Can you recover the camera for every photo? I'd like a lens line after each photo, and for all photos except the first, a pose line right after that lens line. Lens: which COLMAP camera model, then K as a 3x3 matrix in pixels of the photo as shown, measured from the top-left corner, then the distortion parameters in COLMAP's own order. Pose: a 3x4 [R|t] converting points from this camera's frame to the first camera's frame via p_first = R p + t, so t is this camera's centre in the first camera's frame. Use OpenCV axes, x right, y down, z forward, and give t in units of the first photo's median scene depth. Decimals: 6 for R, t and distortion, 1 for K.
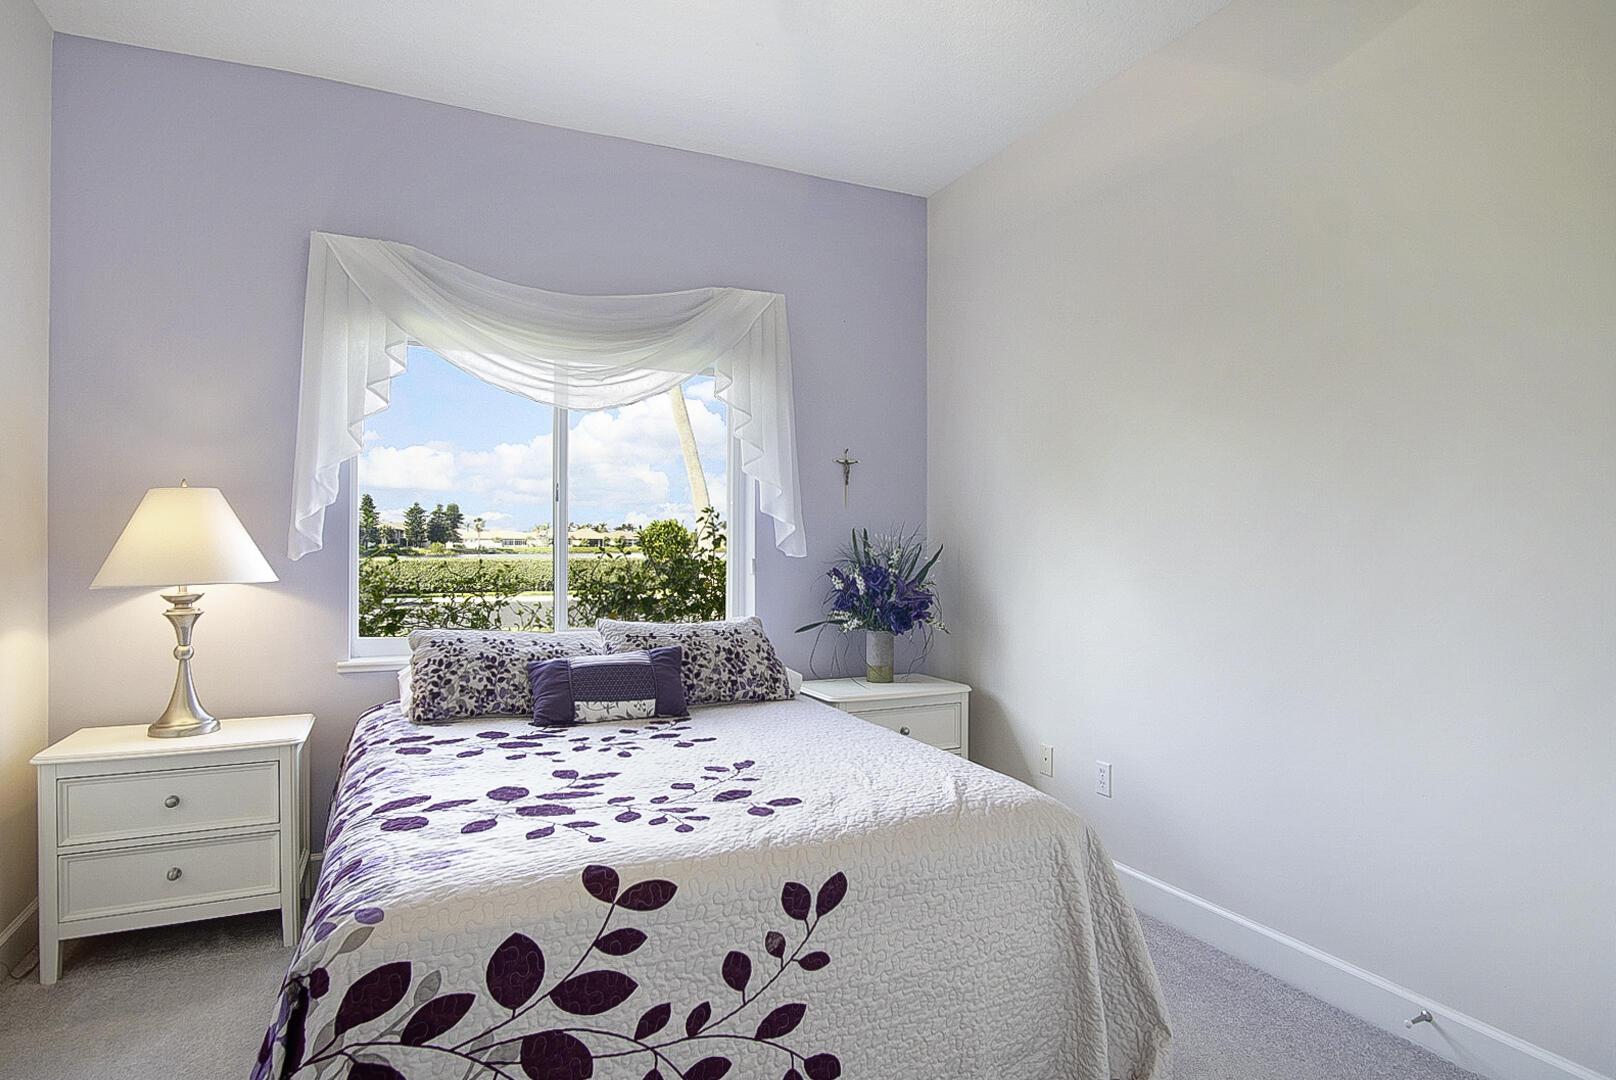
lens RADIAL K [[868.6, 0, 808.6], [0, 868.6, 545.0], [0, 0, 1]] dist [-0.033380, 0.005869]
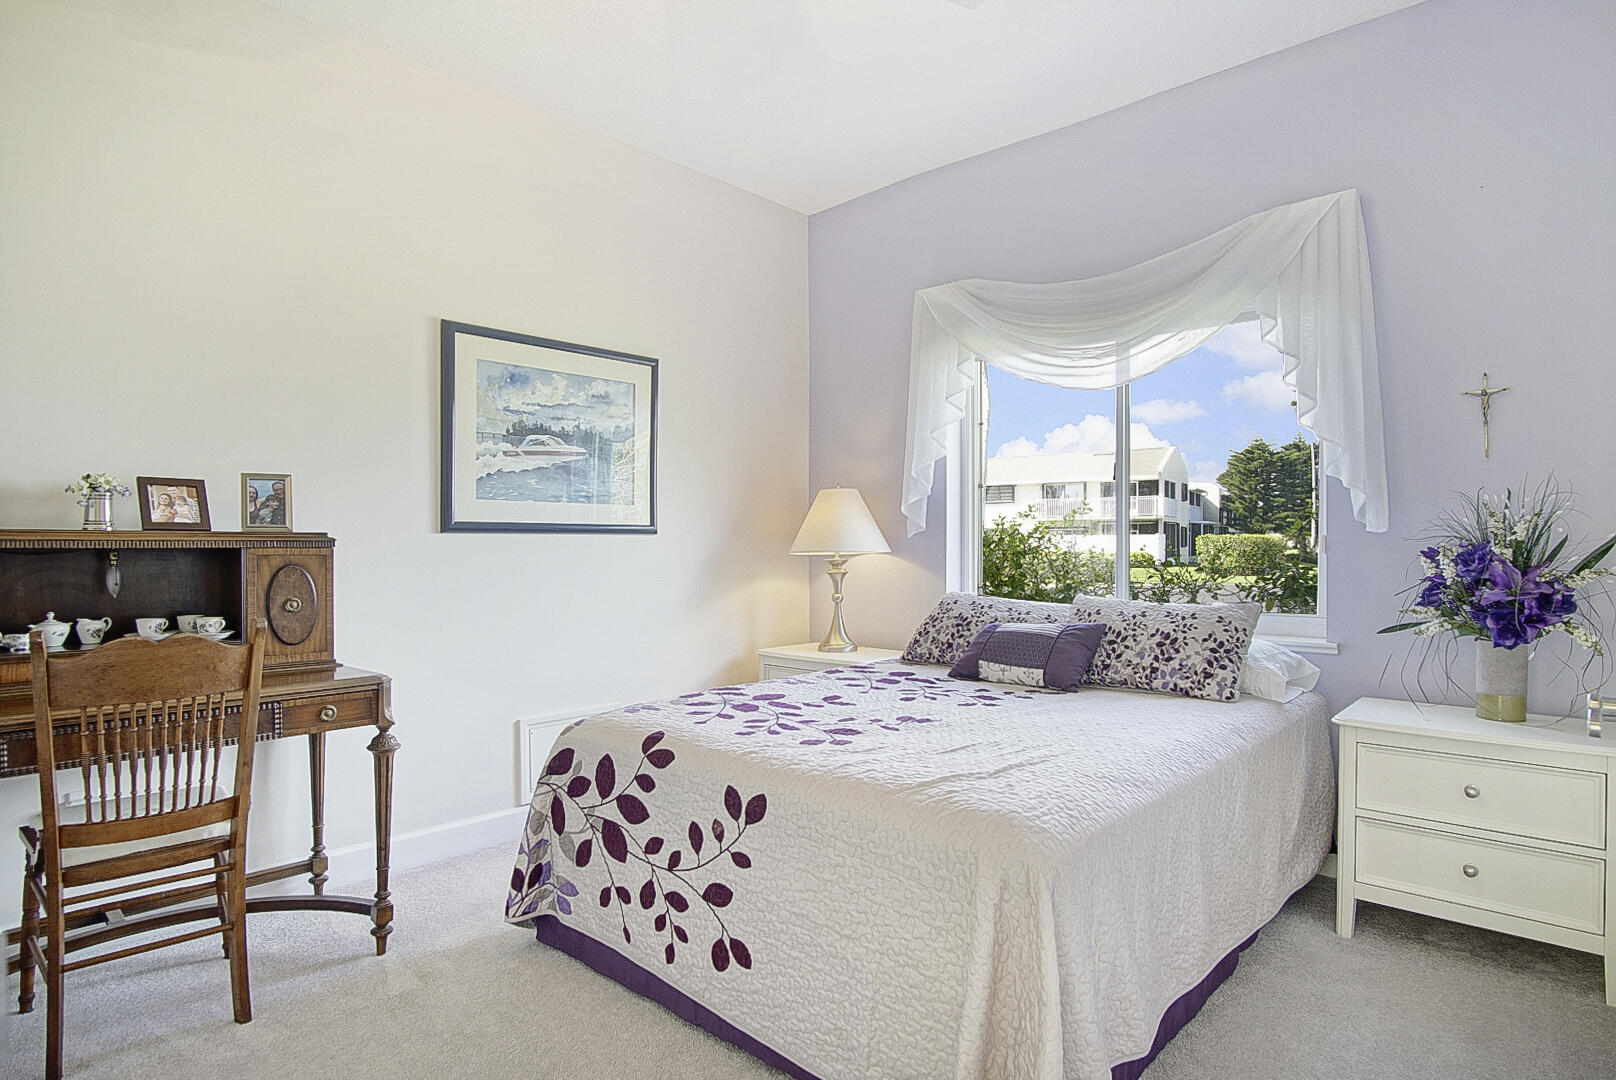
lens RADIAL K [[853.5, 0, 816.3], [0, 853.5, 541.9], [0, 0, 1]] dist [-0.017139, 0.000212]
pose [[0.388572, -0.005072, -0.921405, 0.980467], [0.005474, 0.999980, -0.003196, 0.045808], [0.921402, -0.003801, 0.388592, 0.563336]]
